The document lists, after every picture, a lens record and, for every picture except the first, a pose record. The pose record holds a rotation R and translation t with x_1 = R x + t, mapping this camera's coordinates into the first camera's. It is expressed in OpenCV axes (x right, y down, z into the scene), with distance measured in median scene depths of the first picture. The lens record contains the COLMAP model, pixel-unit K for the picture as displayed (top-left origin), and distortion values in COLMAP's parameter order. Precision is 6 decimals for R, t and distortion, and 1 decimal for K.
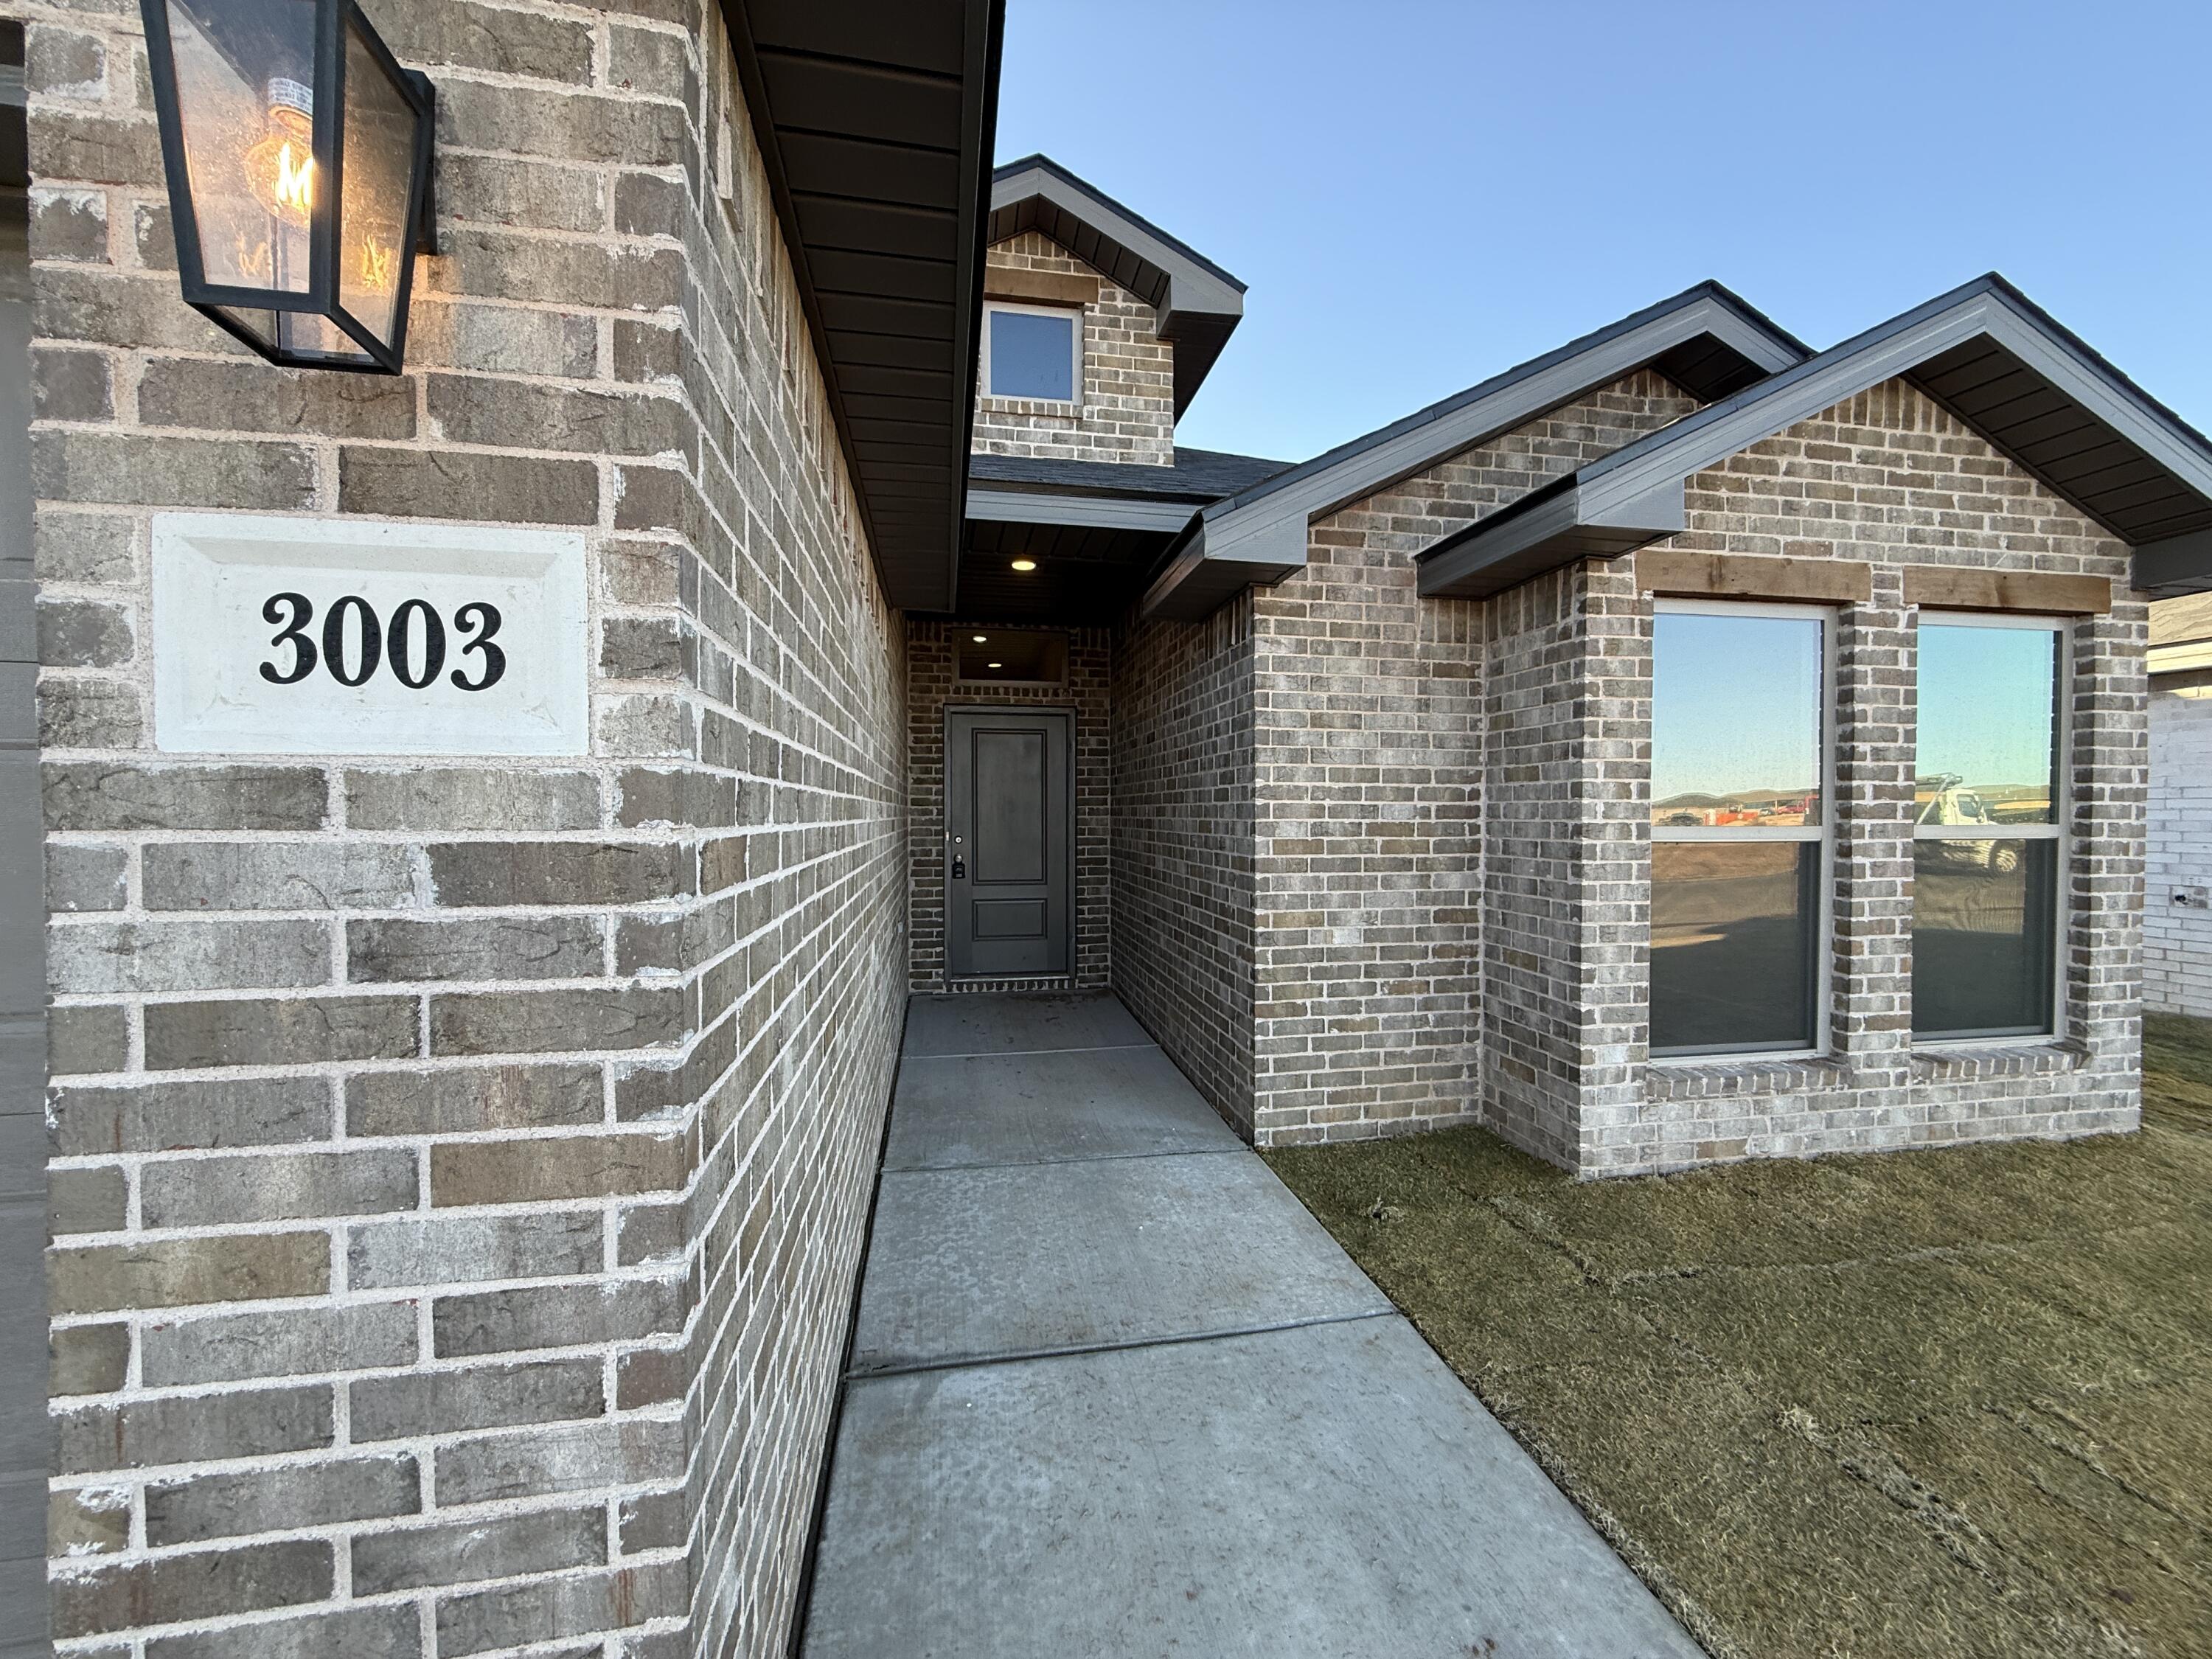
lens RADIAL K [[878.4, 0, 1106.0], [0, 878.4, 829.5], [0, 0, 1]] dist [-0.001322, -0.000013]
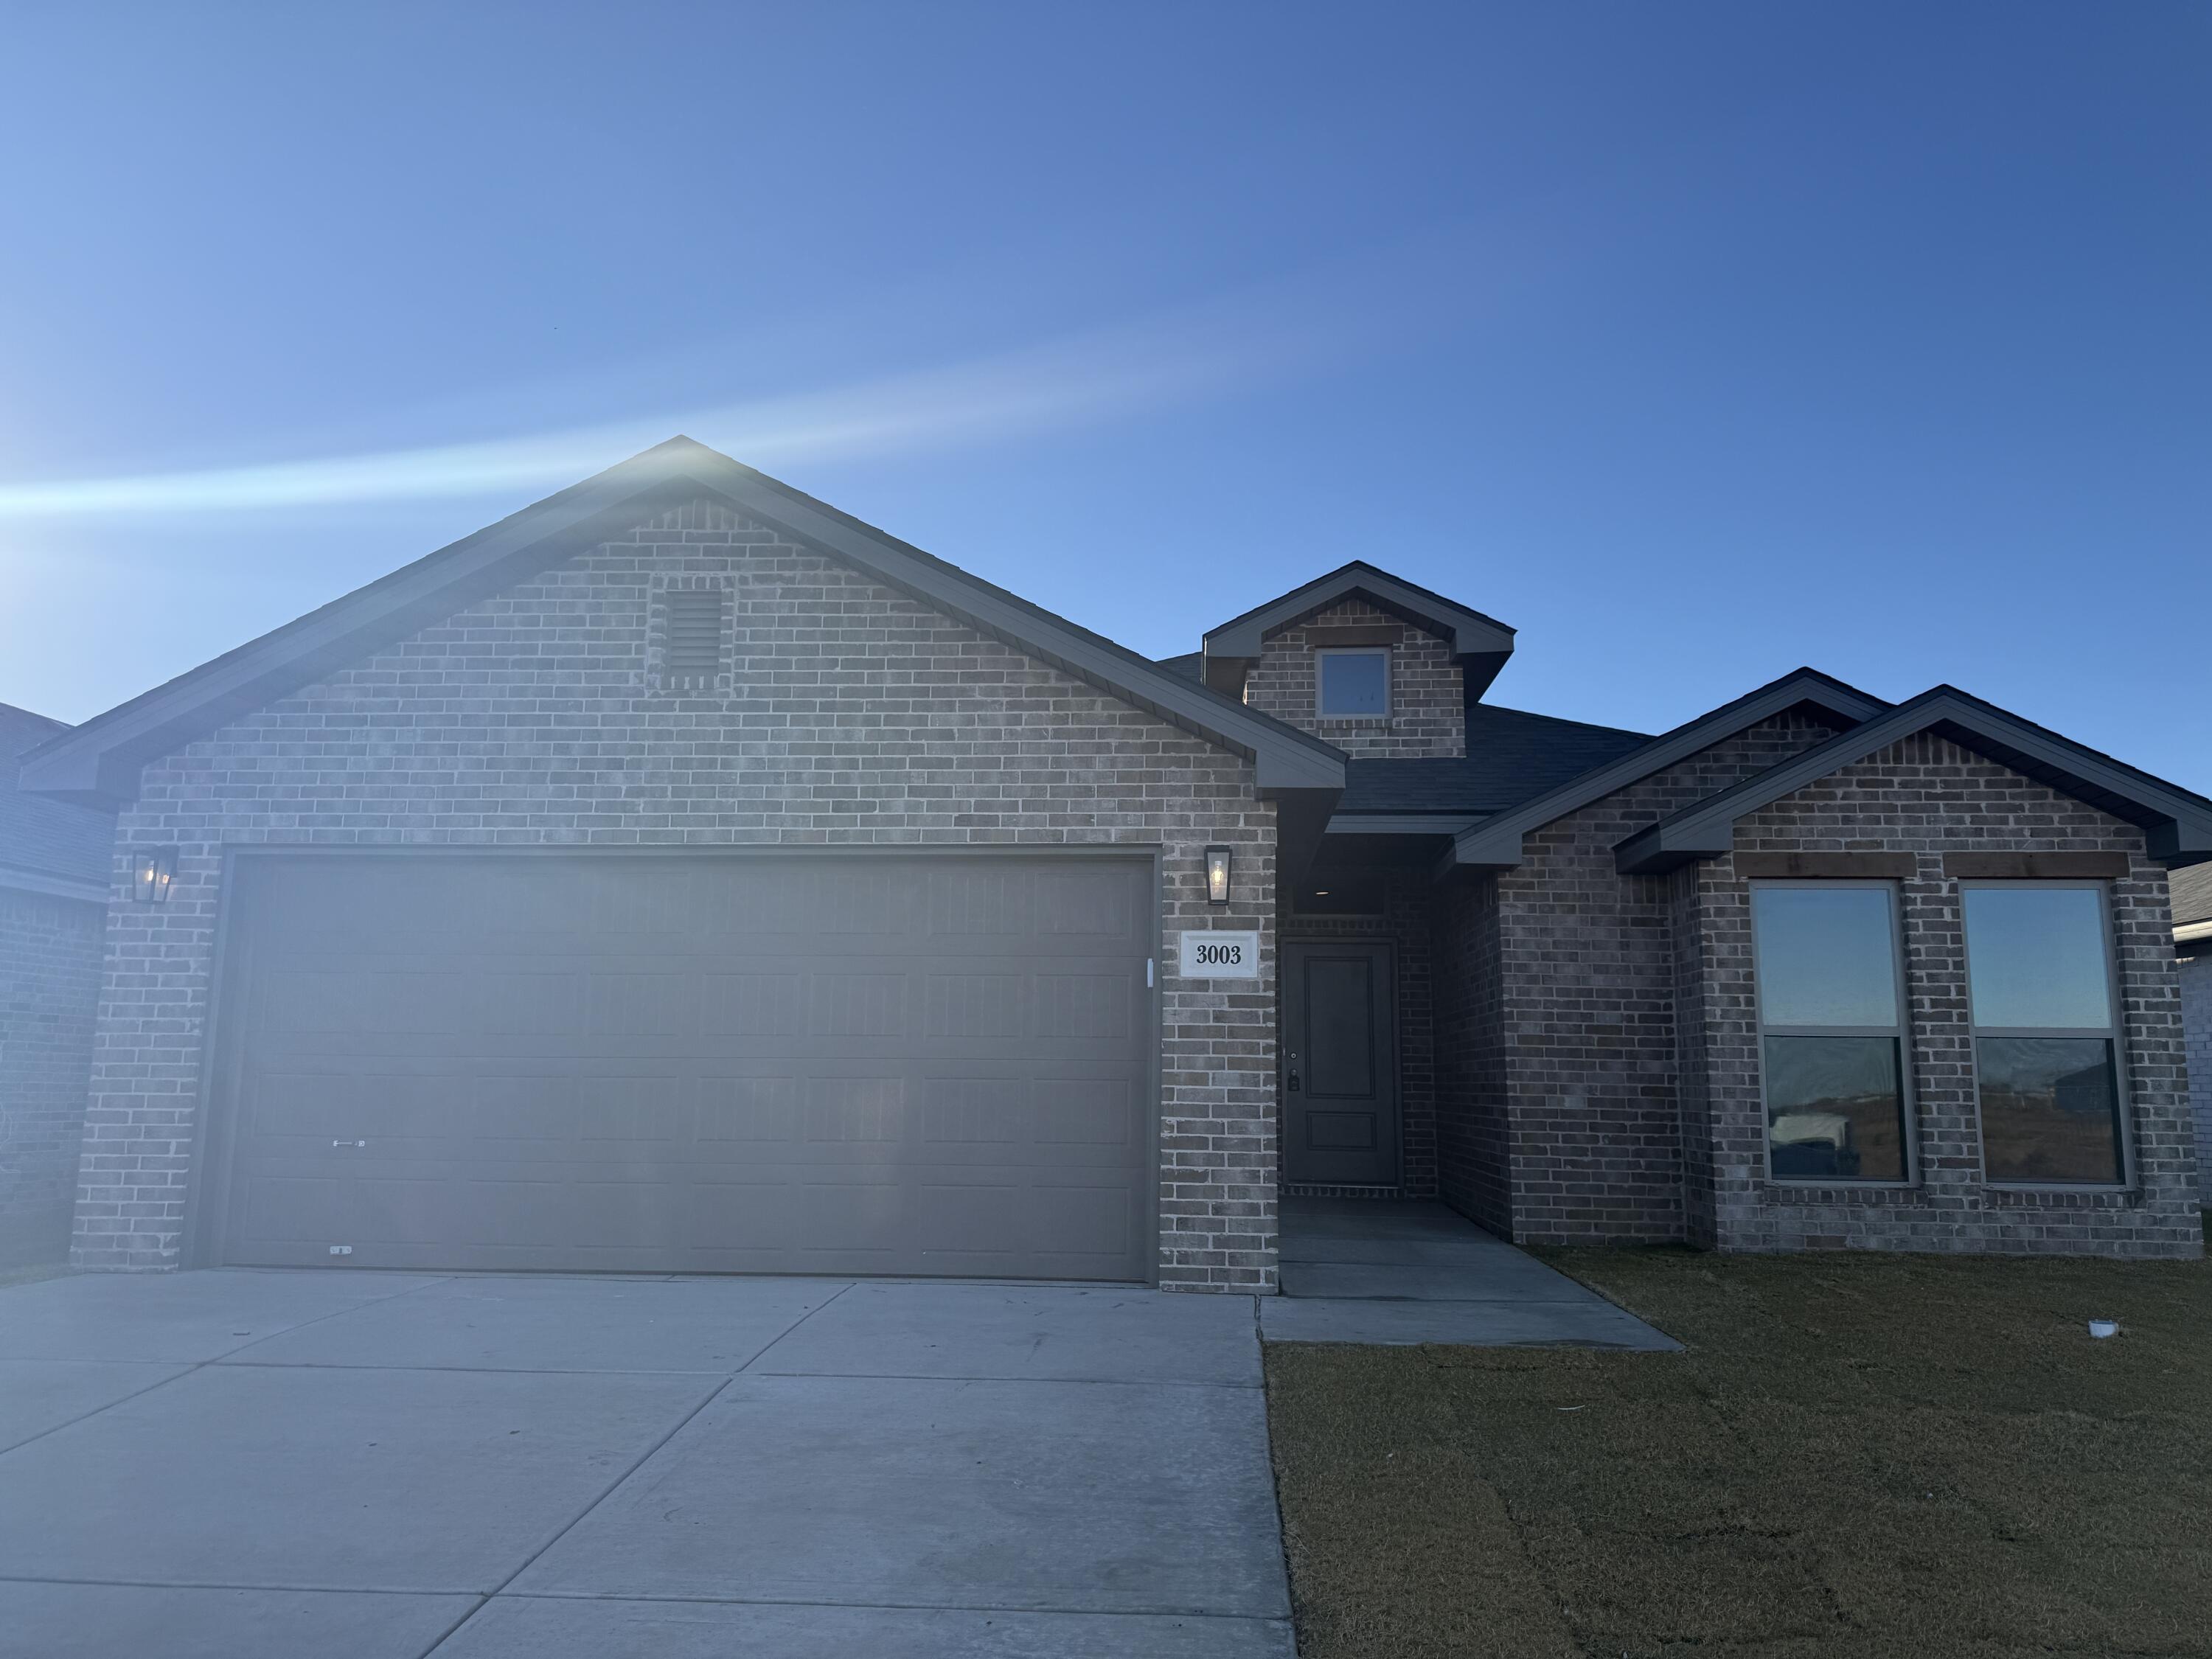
lens RADIAL K [[1303.0, 0, 1095.0], [0, 1303.0, 833.5], [0, 0, 1]] dist [0.032621, -0.054326]
pose [[0.958789, -0.032745, -0.282227, 0.145051], [-0.023599, 0.980726, -0.193959, 0.132694], [0.283138, 0.192626, 0.939536, -1.475526]]
